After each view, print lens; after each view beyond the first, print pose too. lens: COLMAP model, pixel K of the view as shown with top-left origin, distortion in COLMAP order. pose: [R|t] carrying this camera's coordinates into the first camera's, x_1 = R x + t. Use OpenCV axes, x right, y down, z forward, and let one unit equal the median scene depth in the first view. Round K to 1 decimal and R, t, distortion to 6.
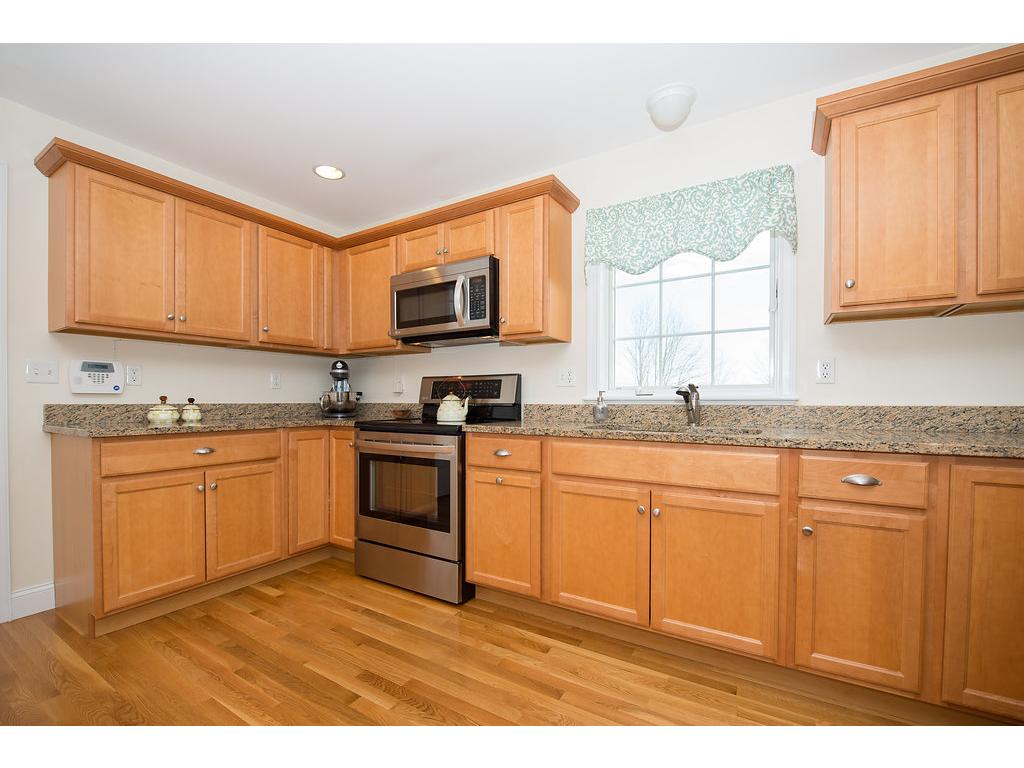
lens RADIAL K [[439.8, 0, 510.8], [0, 439.8, 403.0], [0, 0, 1]] dist [-0.011633, -0.000659]
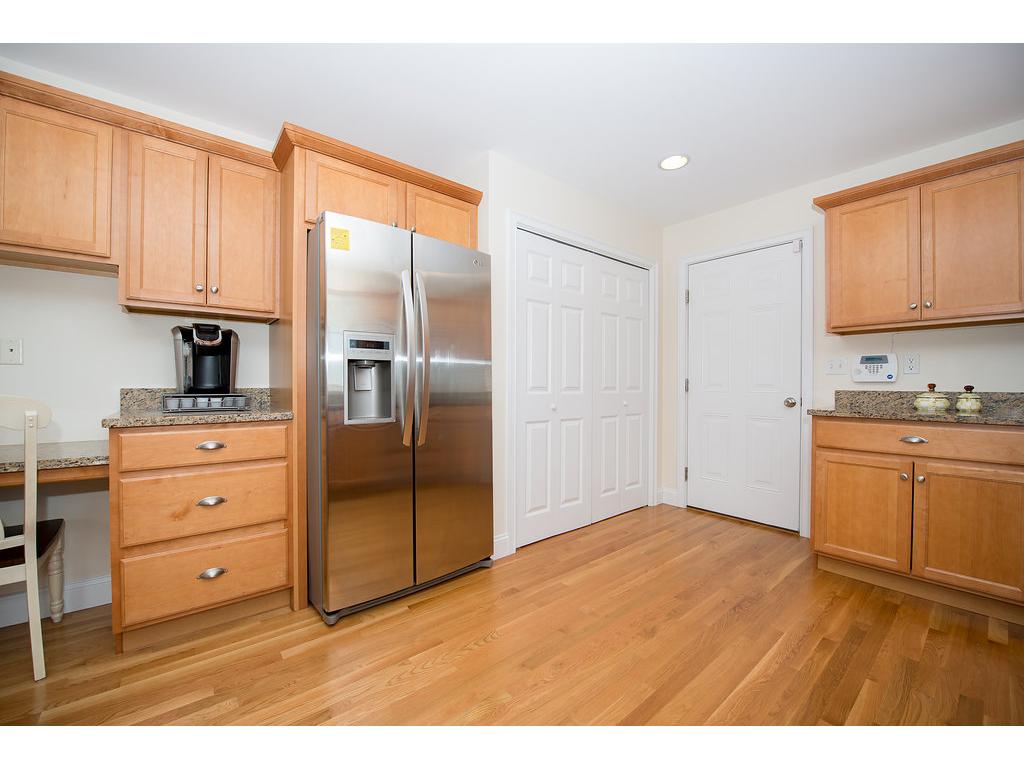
lens RADIAL K [[413.7, 0, 509.0], [0, 413.7, 384.7], [0, 0, 1]] dist [-0.017541, -0.001728]
pose [[-0.332825, -0.003030, -0.942984, 0.402972], [-0.009941, 0.999951, 0.000295, -0.004228], [0.942936, 0.009472, -0.332838, 0.405682]]
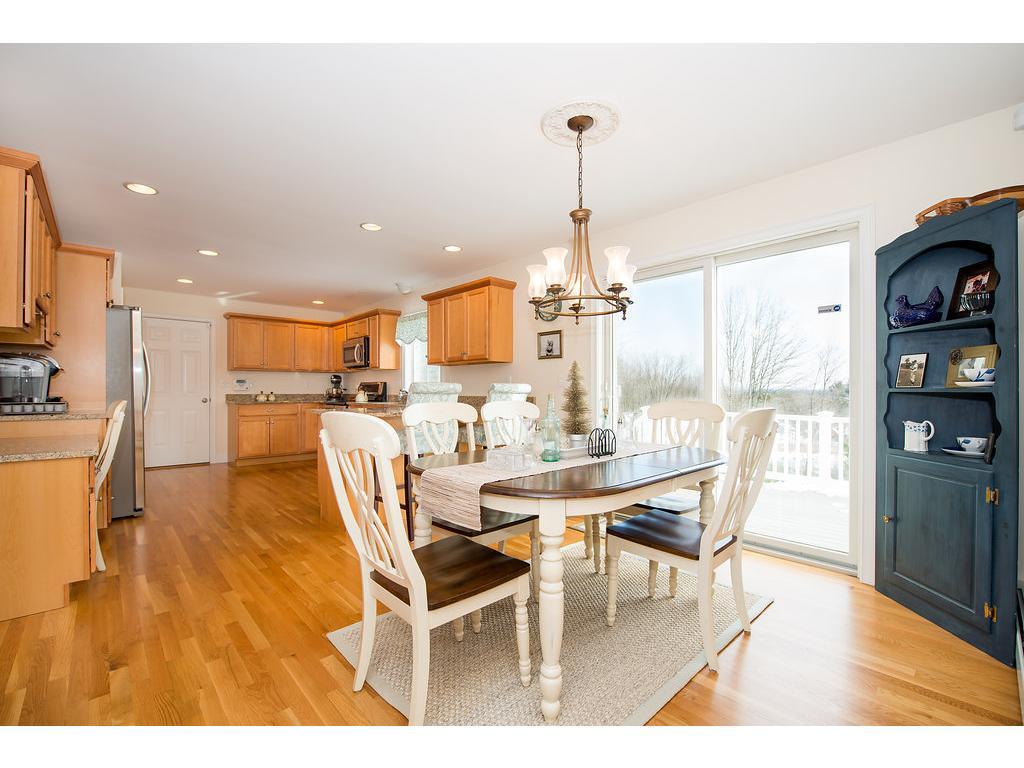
lens RADIAL K [[450.2, 0, 512.3], [0, 450.2, 392.9], [0, 0, 1]] dist [-0.002135, -0.000199]
pose [[0.960303, 0.003390, -0.278938, 1.540495], [-0.003083, 0.999994, 0.001540, -0.013998], [0.278941, -0.000619, 0.960308, -1.308412]]
